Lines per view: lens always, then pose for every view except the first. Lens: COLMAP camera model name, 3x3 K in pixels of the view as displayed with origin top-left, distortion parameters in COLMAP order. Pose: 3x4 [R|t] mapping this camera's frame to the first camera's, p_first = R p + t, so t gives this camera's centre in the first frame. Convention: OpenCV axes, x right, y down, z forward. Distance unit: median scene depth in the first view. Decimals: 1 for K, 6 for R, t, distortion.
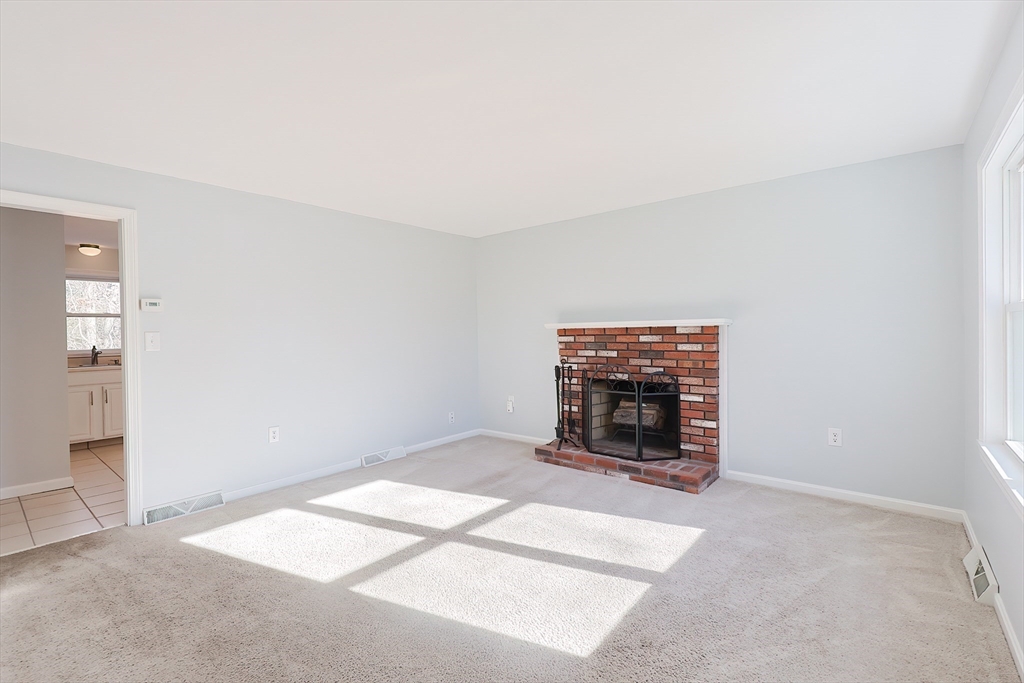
lens RADIAL K [[453.8, 0, 512.8], [0, 453.8, 338.1], [0, 0, 1]] dist [-0.000474, -0.000090]
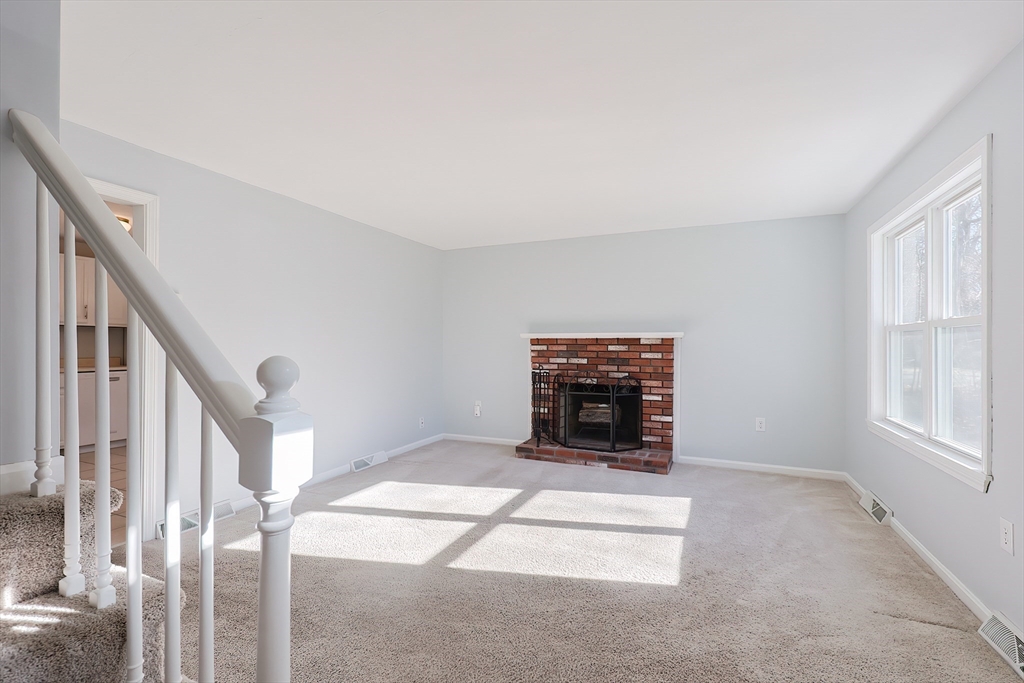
lens RADIAL K [[451.7, 0, 510.9], [0, 451.7, 346.6], [0, 0, 1]] dist [-0.001386, -0.000032]
pose [[0.963262, 0.018211, 0.267947, -0.289805], [-0.014984, 0.999789, -0.014086, 0.018774], [-0.268147, 0.009553, 0.963331, -0.056587]]
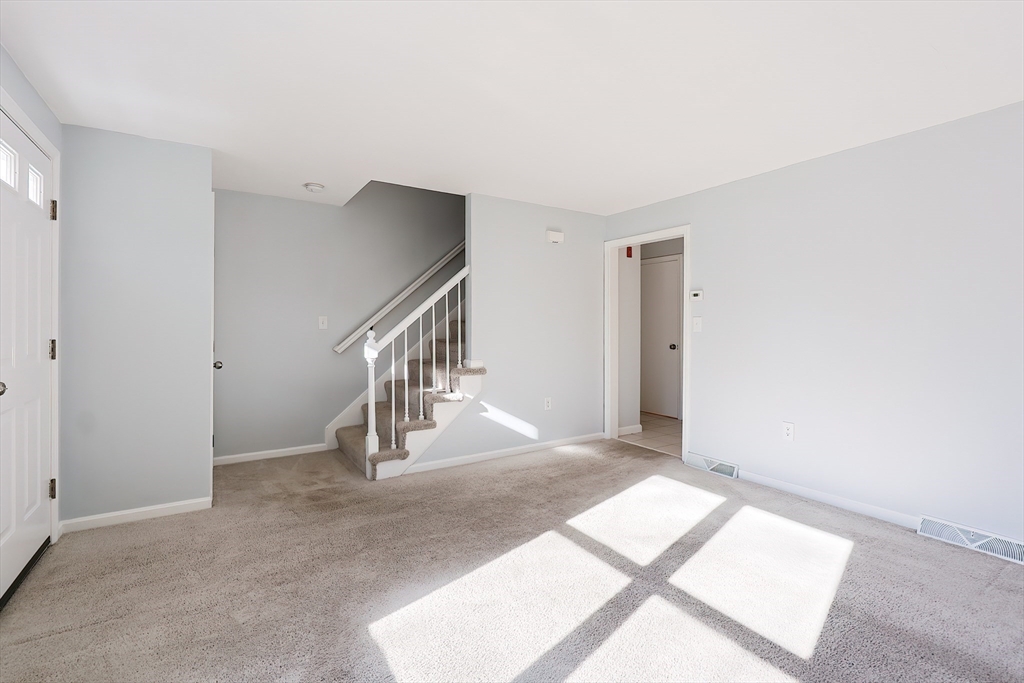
lens RADIAL K [[453.8, 0, 512.8], [0, 453.8, 338.1], [0, 0, 1]] dist [-0.000474, -0.000090]
pose [[-0.290759, 0.040894, -0.955922, 0.458049], [-0.006449, 0.998980, 0.044698, -0.006418], [0.956775, 0.019161, -0.290199, 0.707711]]
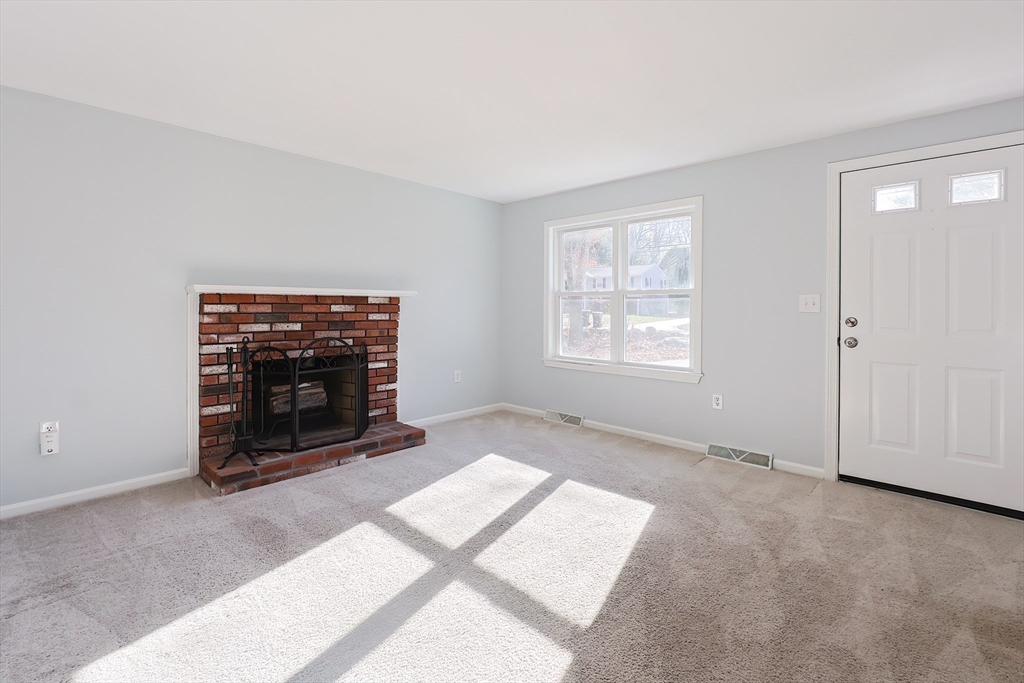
lens RADIAL K [[455.9, 0, 524.2], [0, 455.9, 308.8], [0, 0, 1]] dist [-0.000773, -0.000055]
pose [[0.064880, 0.011758, 0.997824, -0.636203], [0.007605, 0.999896, -0.012277, 0.017095], [-0.997864, 0.008385, 0.064784, 0.589749]]
